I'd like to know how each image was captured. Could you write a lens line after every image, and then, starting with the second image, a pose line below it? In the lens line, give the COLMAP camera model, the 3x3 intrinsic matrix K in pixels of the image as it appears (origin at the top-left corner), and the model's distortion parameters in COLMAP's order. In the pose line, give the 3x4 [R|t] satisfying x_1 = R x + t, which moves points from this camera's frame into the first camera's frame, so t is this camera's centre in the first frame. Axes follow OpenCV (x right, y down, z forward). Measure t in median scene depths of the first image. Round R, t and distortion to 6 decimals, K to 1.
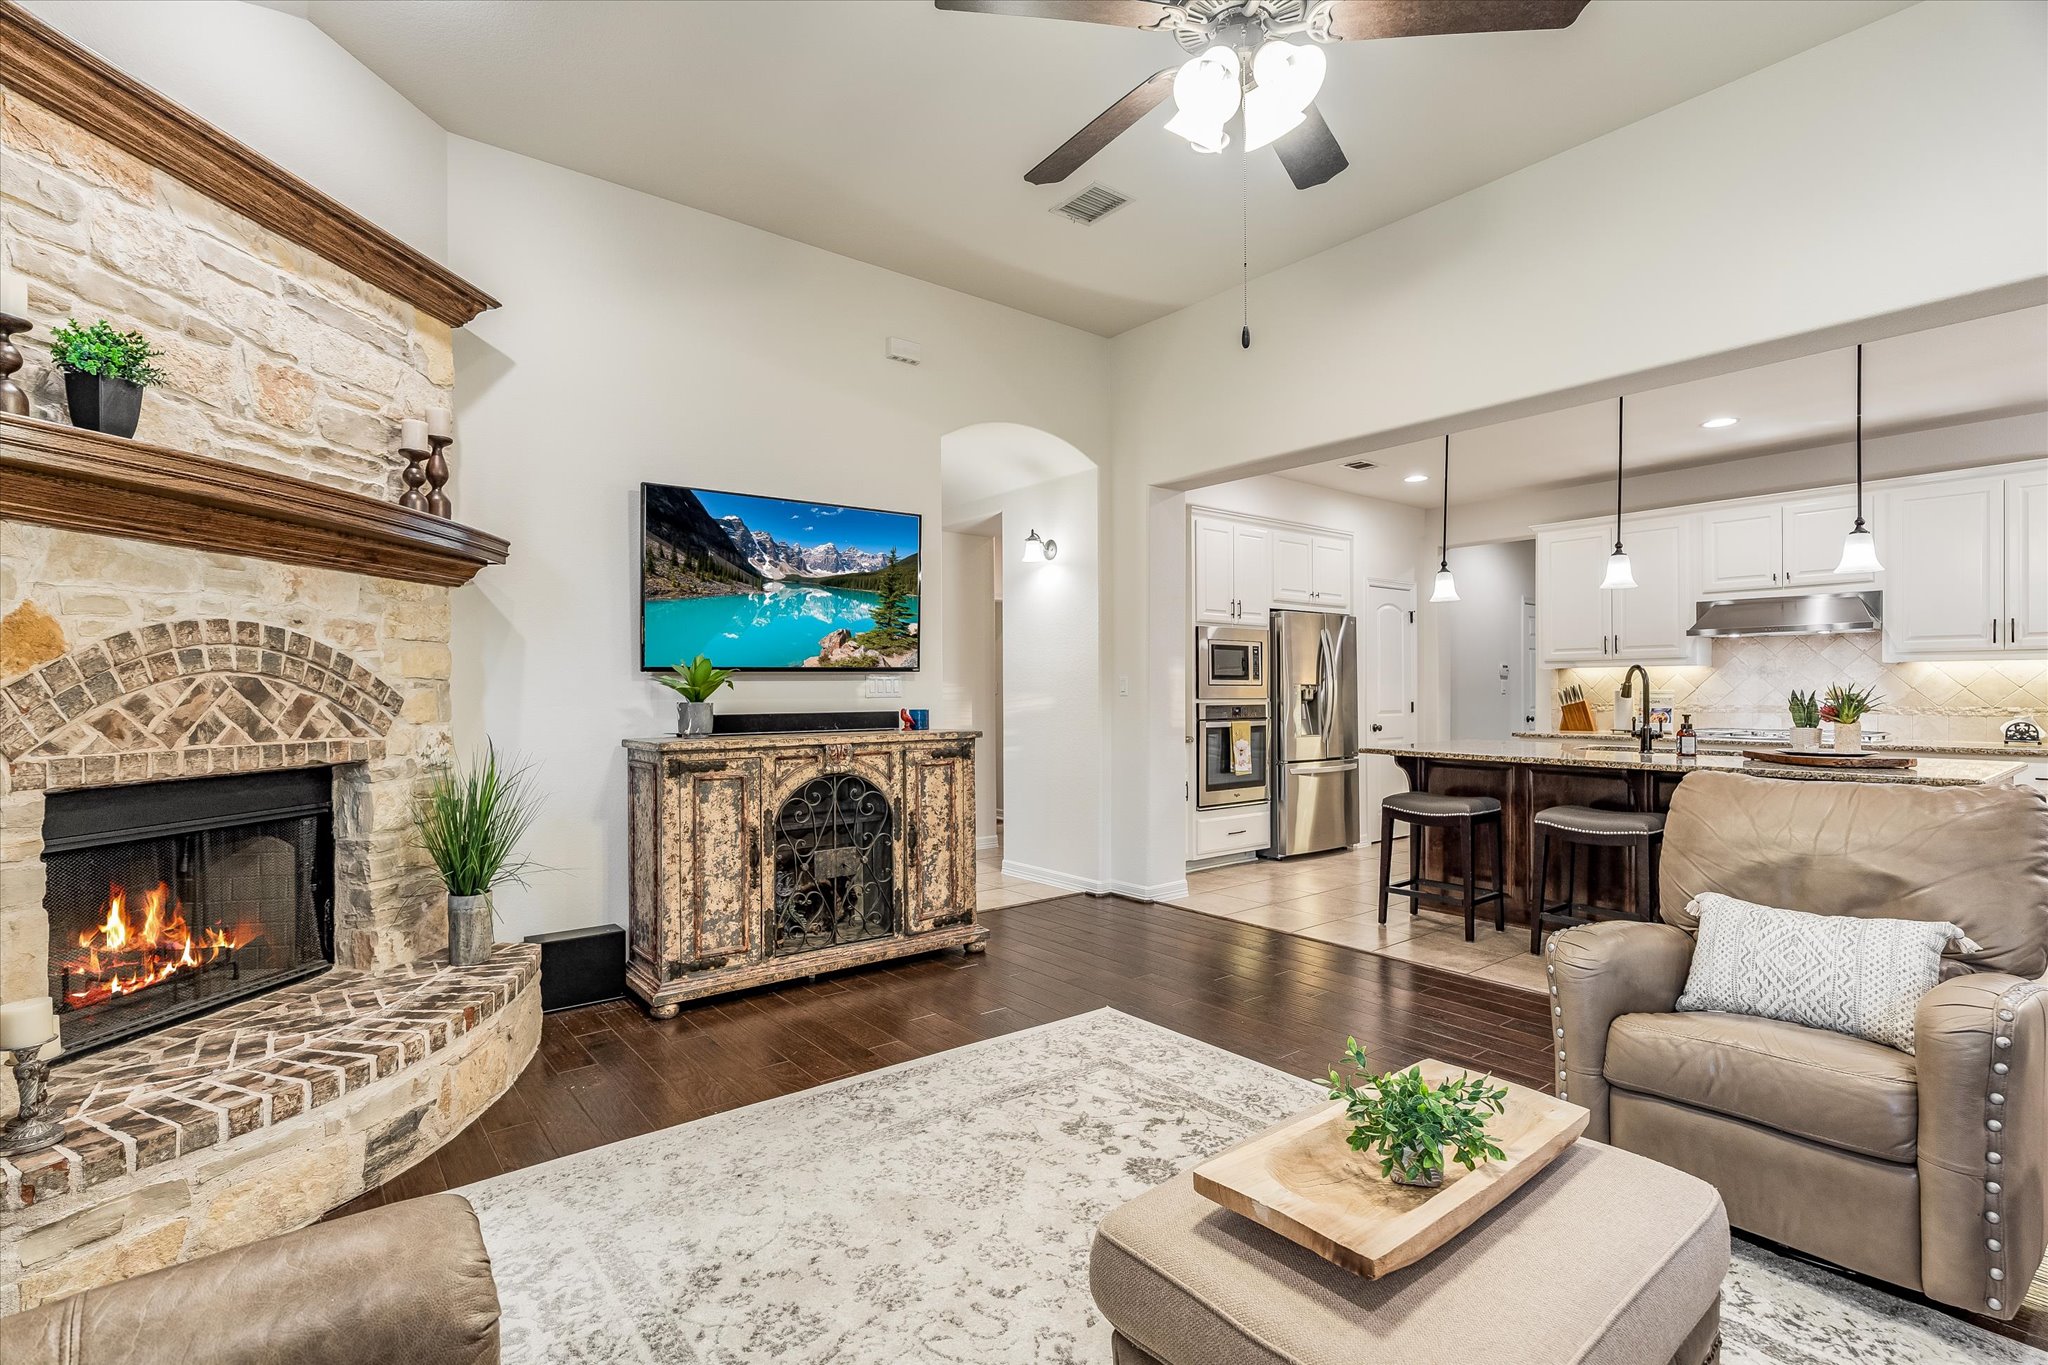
lens RADIAL K [[937.2, 0, 1032.6], [0, 937.2, 696.8], [0, 0, 1]] dist [-0.001411, -0.000306]
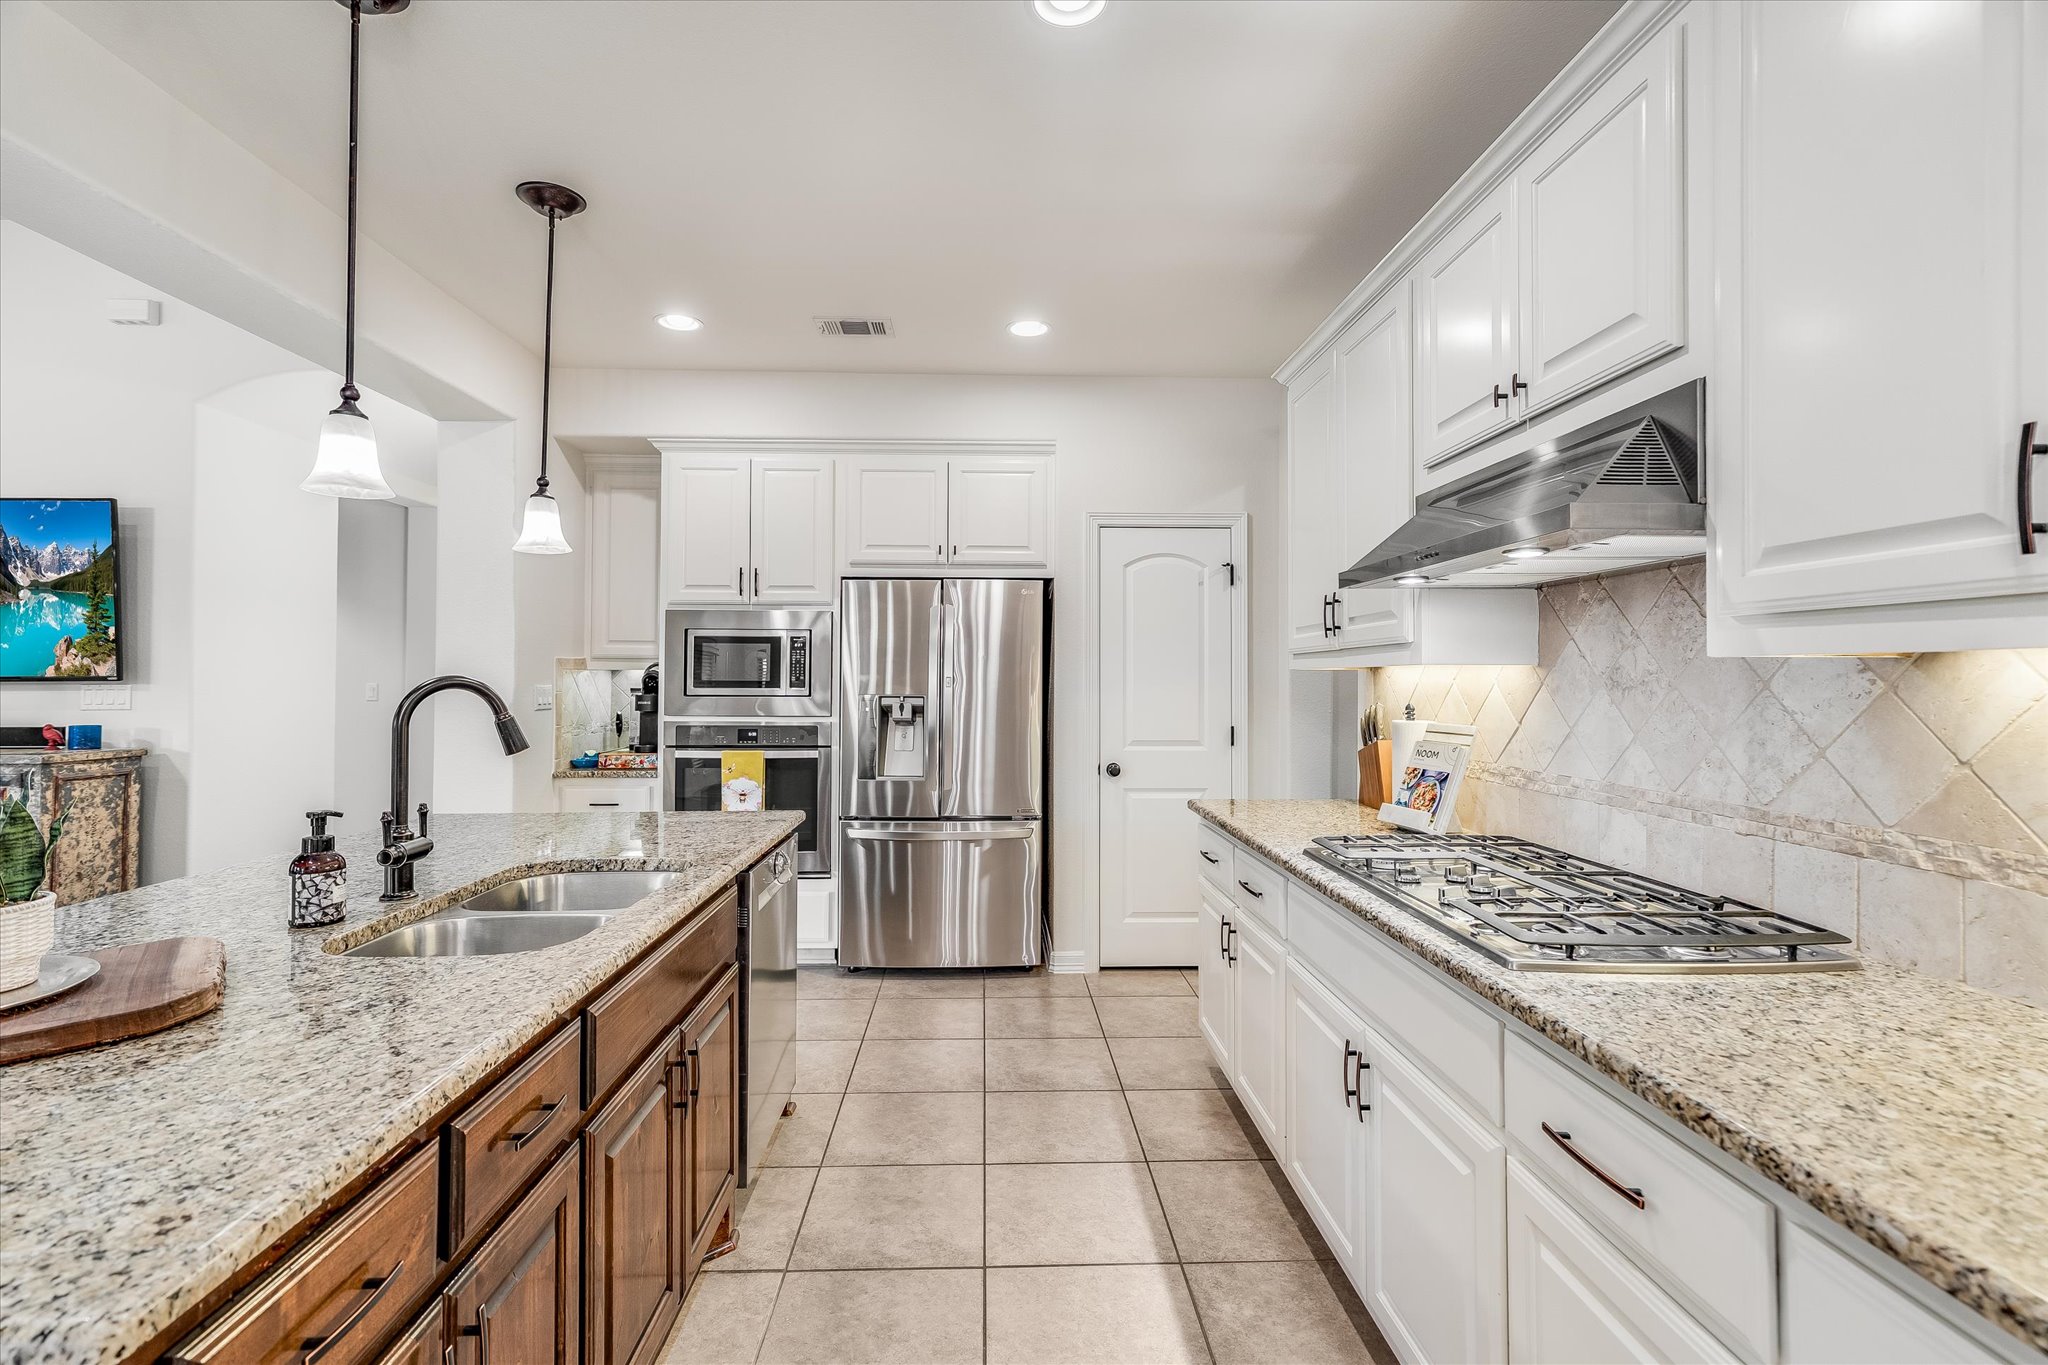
lens RADIAL K [[941.0, 0, 1033.4], [0, 941.0, 663.0], [0, 0, 1]] dist [0.000030, 0.000026]
pose [[0.800345, -0.005029, -0.599519, 1.095469], [-0.007910, 0.999789, -0.018946, -0.034792], [0.599488, 0.019905, 0.800136, 0.819270]]
